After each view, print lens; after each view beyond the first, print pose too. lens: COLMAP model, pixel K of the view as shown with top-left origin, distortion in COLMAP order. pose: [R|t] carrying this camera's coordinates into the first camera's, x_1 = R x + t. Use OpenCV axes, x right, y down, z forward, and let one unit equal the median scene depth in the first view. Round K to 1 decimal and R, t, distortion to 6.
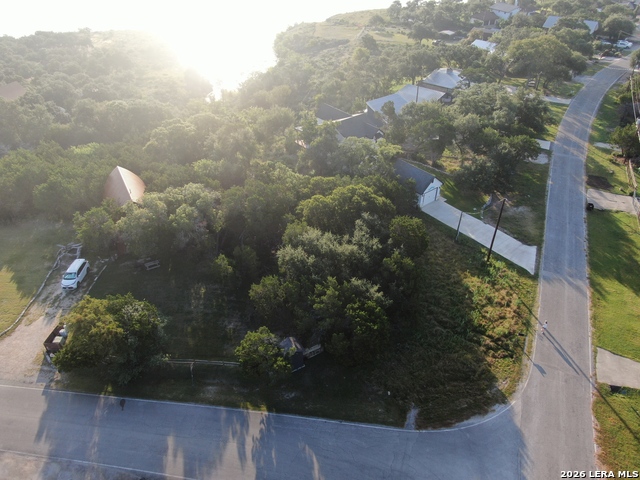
lens RADIAL K [[458.0, 0, 320.0], [0, 458.0, 240.0], [0, 0, 1]] dist [-0.015366, 0.003400]
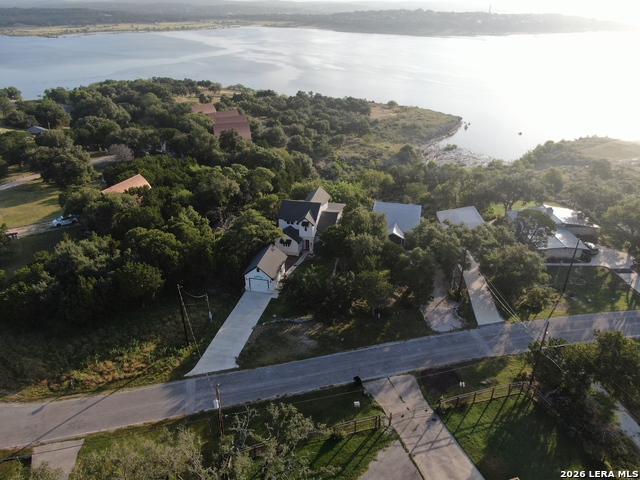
lens RADIAL K [[458.0, 0, 320.0], [0, 458.0, 240.0], [0, 0, 1]] dist [-0.015366, 0.003400]
pose [[0.641743, 0.360223, -0.677057, 1.269764], [-0.464911, 0.884845, 0.030114, -0.359203], [0.609938, 0.295445, 0.735315, 0.406922]]
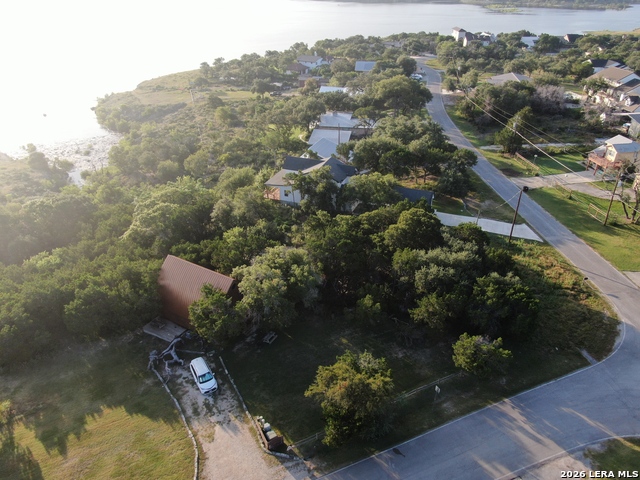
lens RADIAL K [[458.0, 0, 320.0], [0, 458.0, 240.0], [0, 0, 1]] dist [-0.015366, 0.003400]
pose [[0.865899, -0.257955, 0.428576, -0.704475], [0.302073, 0.952568, -0.036971, -0.081056], [-0.398711, 0.161475, 0.902749, 0.063791]]
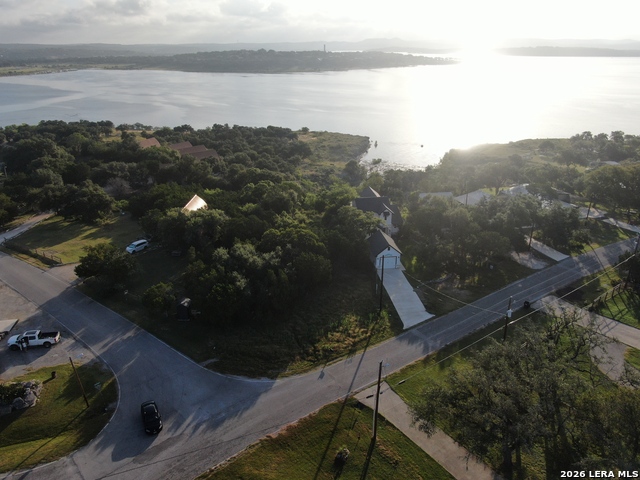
lens RADIAL K [[458.0, 0, 320.0], [0, 458.0, 240.0], [0, 0, 1]] dist [-0.015366, 0.003400]
pose [[0.860155, 0.202049, -0.468304, 0.824050], [-0.305780, 0.939162, -0.156440, 0.115666], [0.408205, 0.277761, 0.869608, -0.147653]]
